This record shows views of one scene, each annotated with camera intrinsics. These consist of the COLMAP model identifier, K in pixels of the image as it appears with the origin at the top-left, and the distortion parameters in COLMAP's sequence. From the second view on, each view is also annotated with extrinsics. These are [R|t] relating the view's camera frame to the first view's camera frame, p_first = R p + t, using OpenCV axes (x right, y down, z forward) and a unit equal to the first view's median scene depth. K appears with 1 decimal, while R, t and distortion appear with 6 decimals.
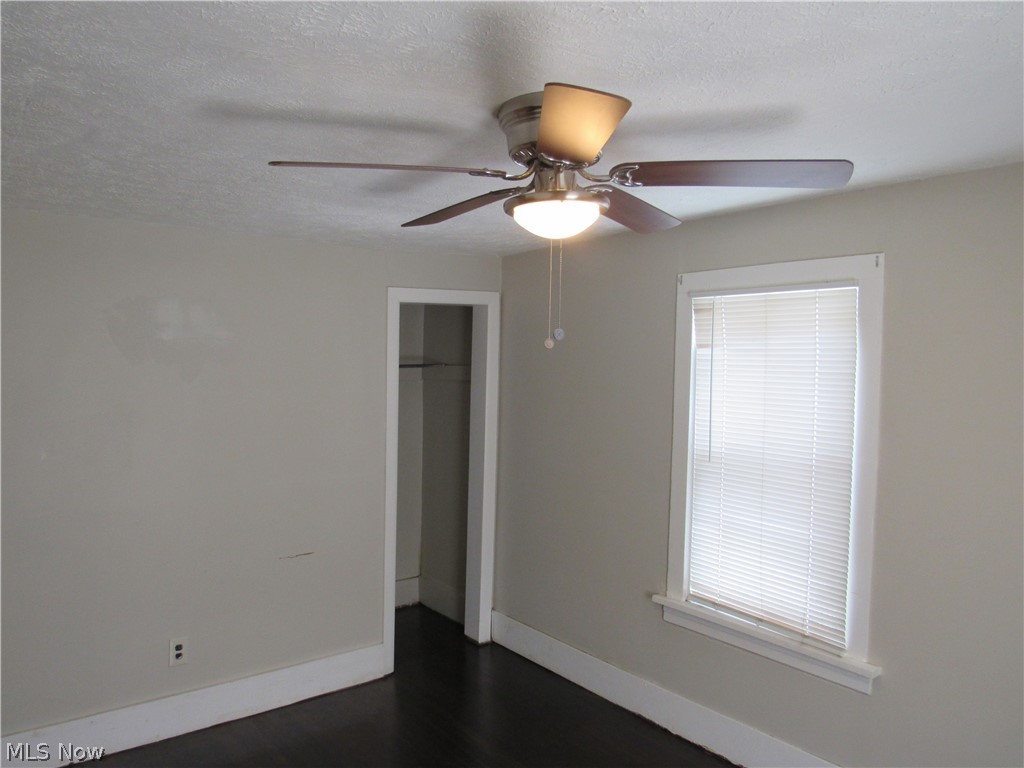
lens RADIAL K [[733.6, 0, 512.0], [0, 733.6, 384.0], [0, 0, 1]] dist [-0.021169, -0.001656]
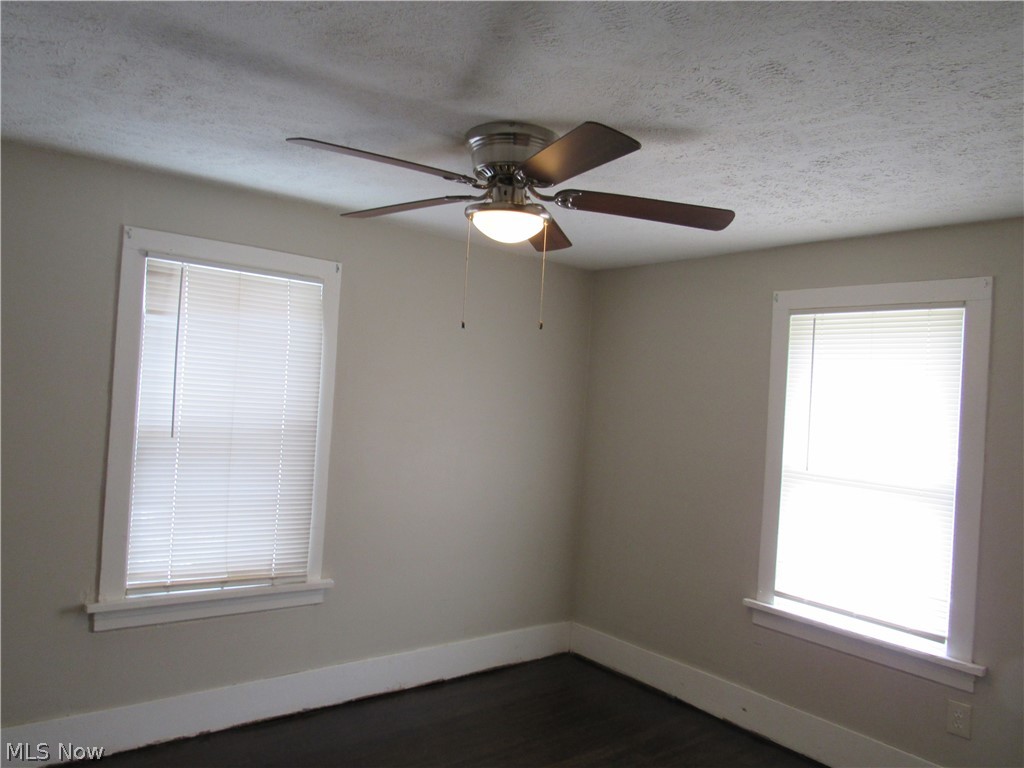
lens RADIAL K [[733.6, 0, 512.0], [0, 733.6, 384.0], [0, 0, 1]] dist [-0.021169, -0.001656]
pose [[0.002045, -0.016195, 0.999867, -0.701767], [-0.045634, 0.998826, 0.016271, 0.002292], [-0.998956, -0.045661, 0.001303, 0.594339]]
